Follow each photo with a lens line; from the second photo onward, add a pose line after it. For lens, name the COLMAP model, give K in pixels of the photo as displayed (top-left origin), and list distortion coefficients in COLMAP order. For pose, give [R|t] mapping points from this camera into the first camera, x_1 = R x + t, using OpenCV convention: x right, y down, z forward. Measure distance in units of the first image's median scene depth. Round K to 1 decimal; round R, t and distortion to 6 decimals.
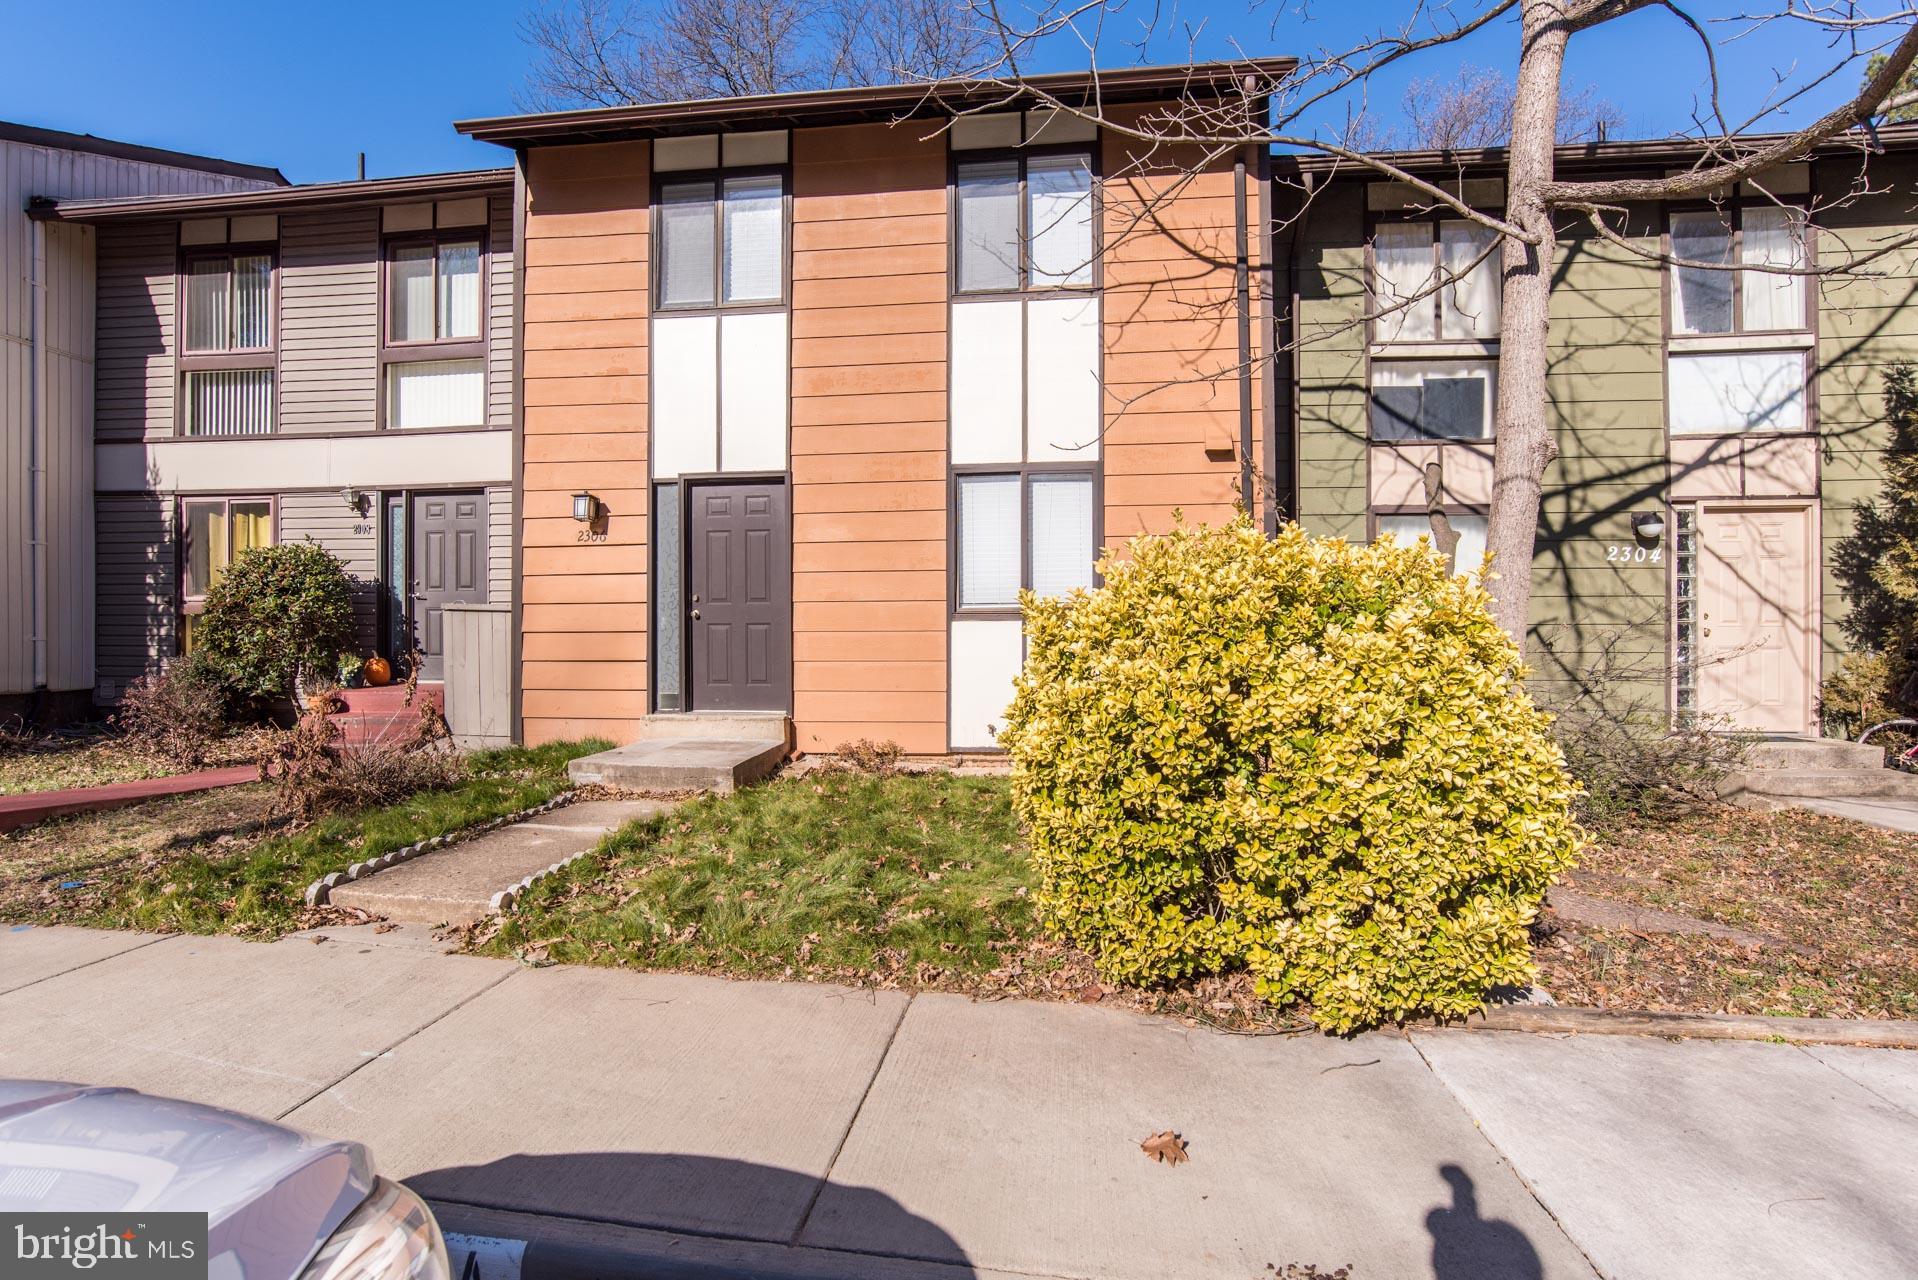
lens RADIAL K [[1048.3, 0, 959.0], [0, 1048.3, 640.0], [0, 0, 1]] dist [-0.059901, 0.031502]
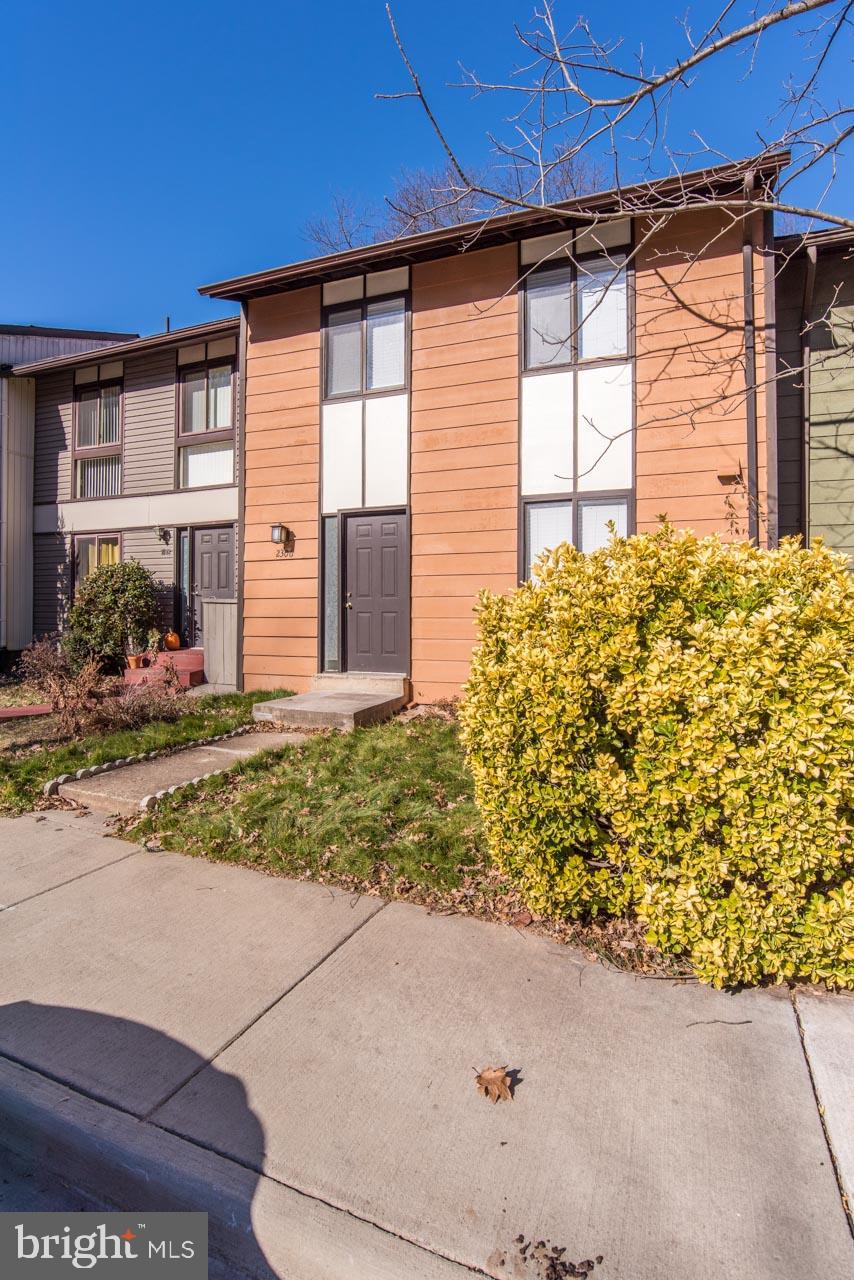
lens RADIAL K [[699.6, 0, 419.8], [0, 699.6, 621.0], [0, 0, 1]] dist [-0.059901, 0.031502]
pose [[0.961509, 0.005684, -0.274716, 0.113799], [-0.005461, 0.999984, 0.001575, -0.005590], [0.274721, -0.000014, 0.961524, 0.089986]]
